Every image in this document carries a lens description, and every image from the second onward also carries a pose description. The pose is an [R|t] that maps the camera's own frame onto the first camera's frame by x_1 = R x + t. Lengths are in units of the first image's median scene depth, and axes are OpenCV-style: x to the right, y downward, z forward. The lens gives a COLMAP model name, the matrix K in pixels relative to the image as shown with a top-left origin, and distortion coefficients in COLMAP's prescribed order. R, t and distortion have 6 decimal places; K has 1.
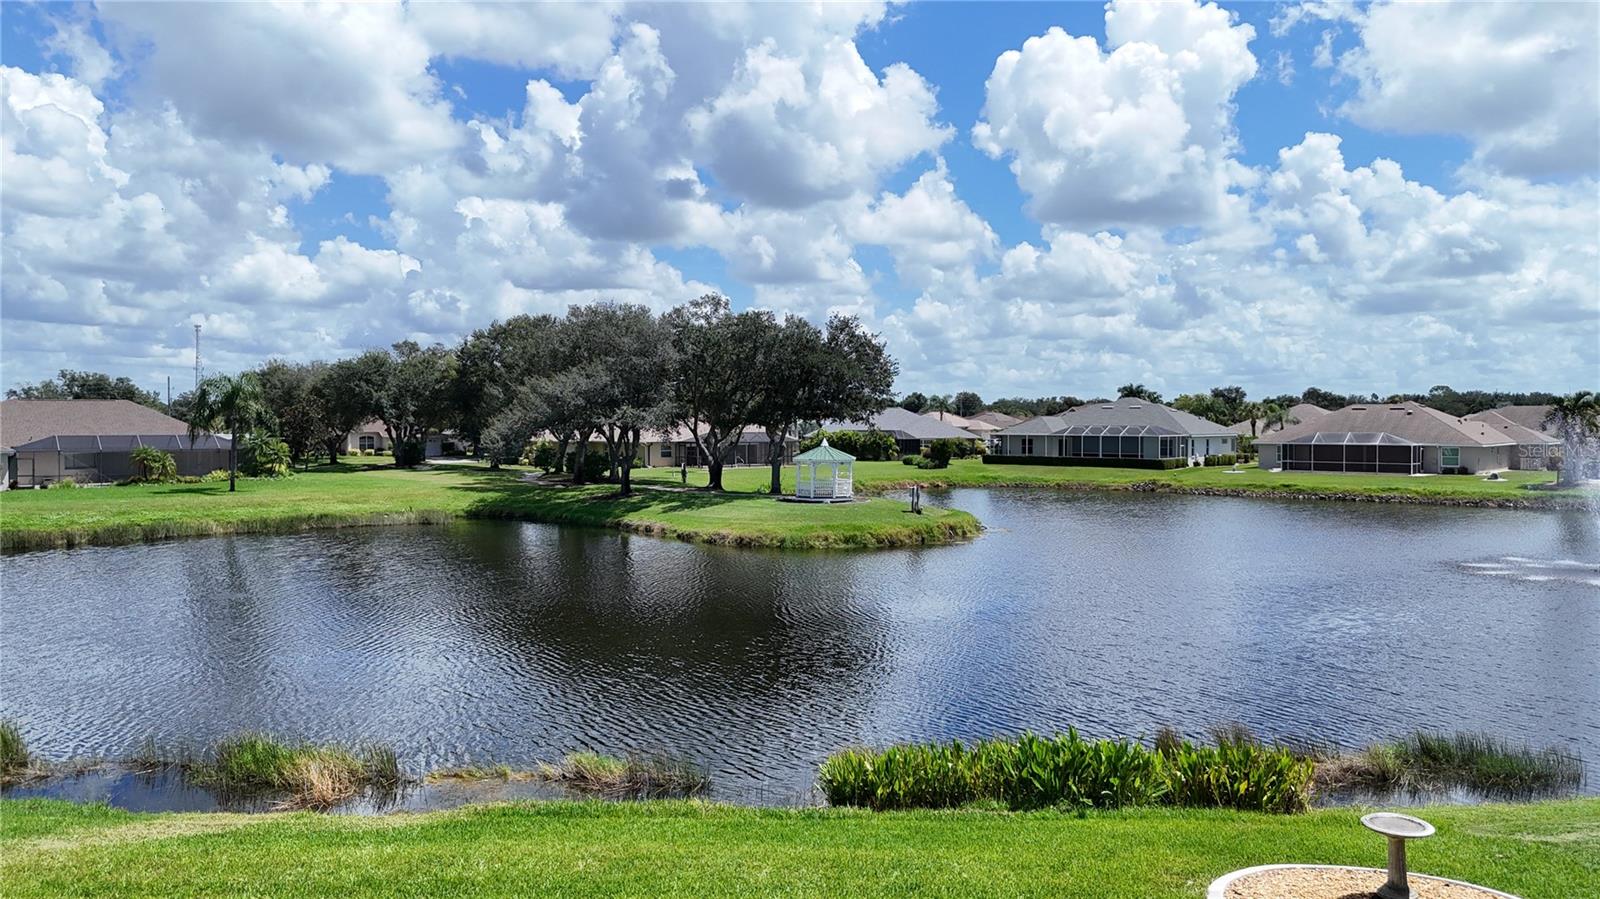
lens RADIAL K [[1199.9, 0, 793.5], [0, 1199.9, 505.7], [0, 0, 1]] dist [0.061642, -0.037346]
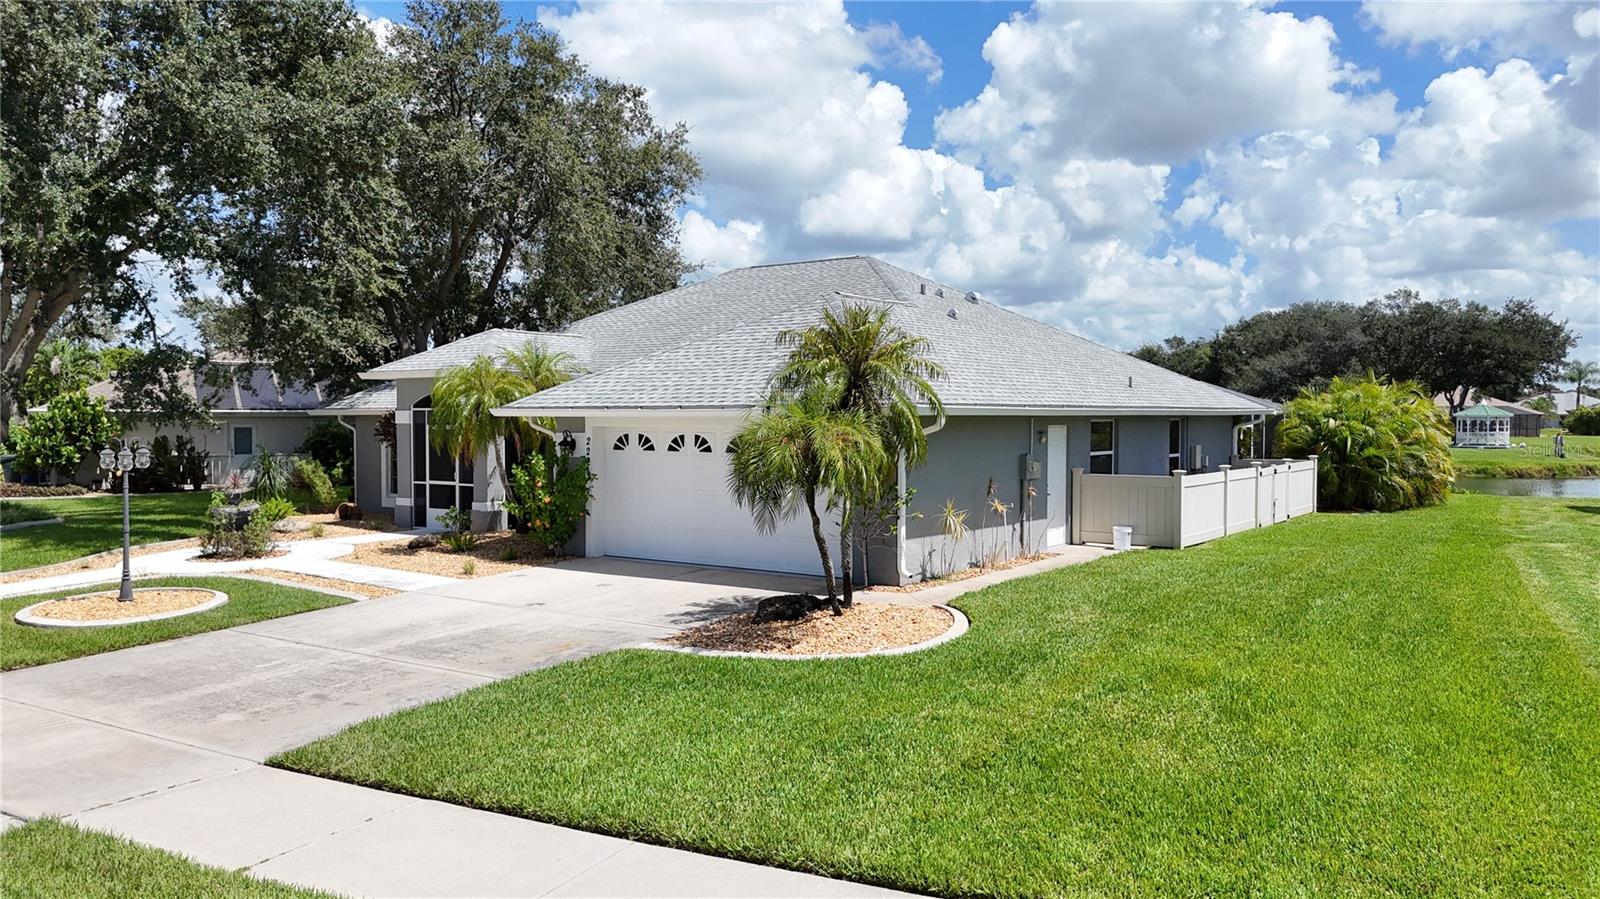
lens RADIAL K [[1199.9, 0, 804.6], [0, 1199.9, 450.0], [0, 0, 1]] dist [0.061642, -0.037346]
pose [[0.809011, 0.016702, -0.587556, 0.191276], [-0.040828, 0.998779, -0.027825, 0.059716], [0.586374, 0.046499, 0.808705, -0.435996]]
